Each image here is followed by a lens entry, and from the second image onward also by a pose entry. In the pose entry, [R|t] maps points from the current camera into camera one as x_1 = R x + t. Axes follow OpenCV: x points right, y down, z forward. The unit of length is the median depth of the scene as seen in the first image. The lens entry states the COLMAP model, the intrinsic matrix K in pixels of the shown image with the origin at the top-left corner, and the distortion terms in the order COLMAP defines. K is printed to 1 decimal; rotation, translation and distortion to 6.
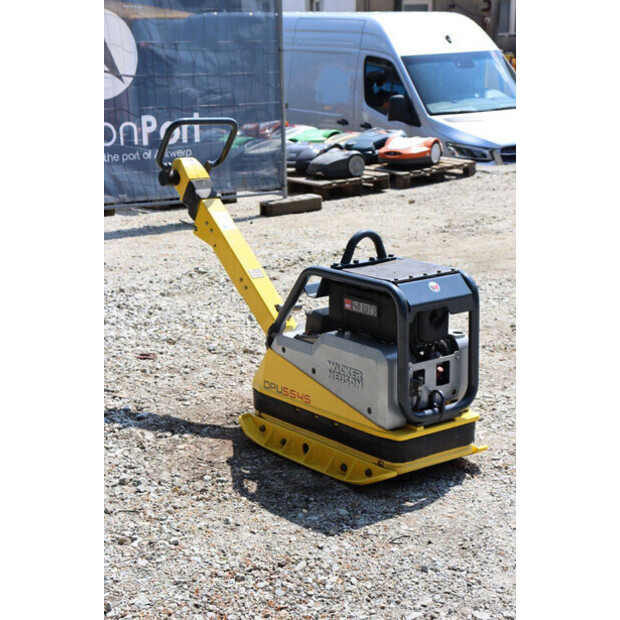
lens RADIAL K [[1277.4, 0, 308.6], [0, 1277.4, 309.4], [0, 0, 1]] dist [0.303713, 0.000000]
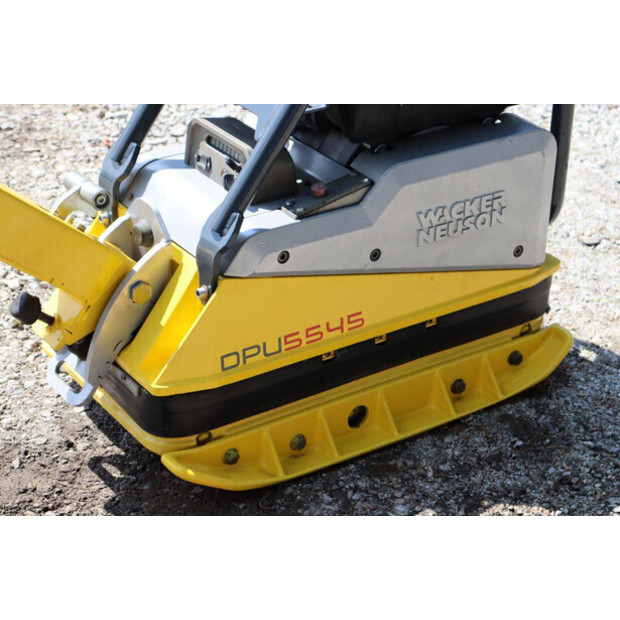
lens RADIAL K [[1508.2, 0, 312.8], [0, 1508.2, 308.8], [0, 0, 1]] dist [0.448527, 0.000000]
pose [[0.081269, -0.470485, 0.878658, -0.497399], [0.208990, 0.870020, 0.446530, -0.187616], [-0.974535, 0.147342, 0.169032, 0.952137]]
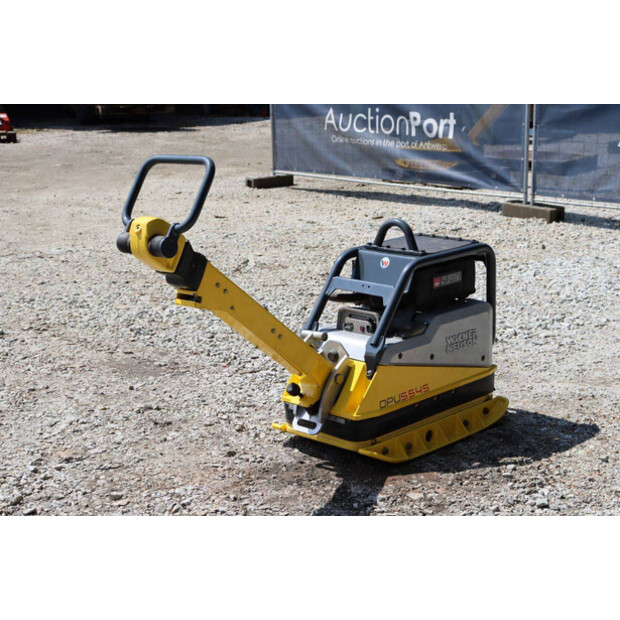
lens RADIAL K [[1277.4, 0, 314.7], [0, 1277.4, 313.9], [0, 0, 1]] dist [0.303713, 0.000000]
pose [[-0.140687, -0.230353, 0.962884, -1.000174], [0.242352, 0.934956, 0.259082, -0.283895], [-0.959934, 0.269806, -0.075710, 1.185787]]
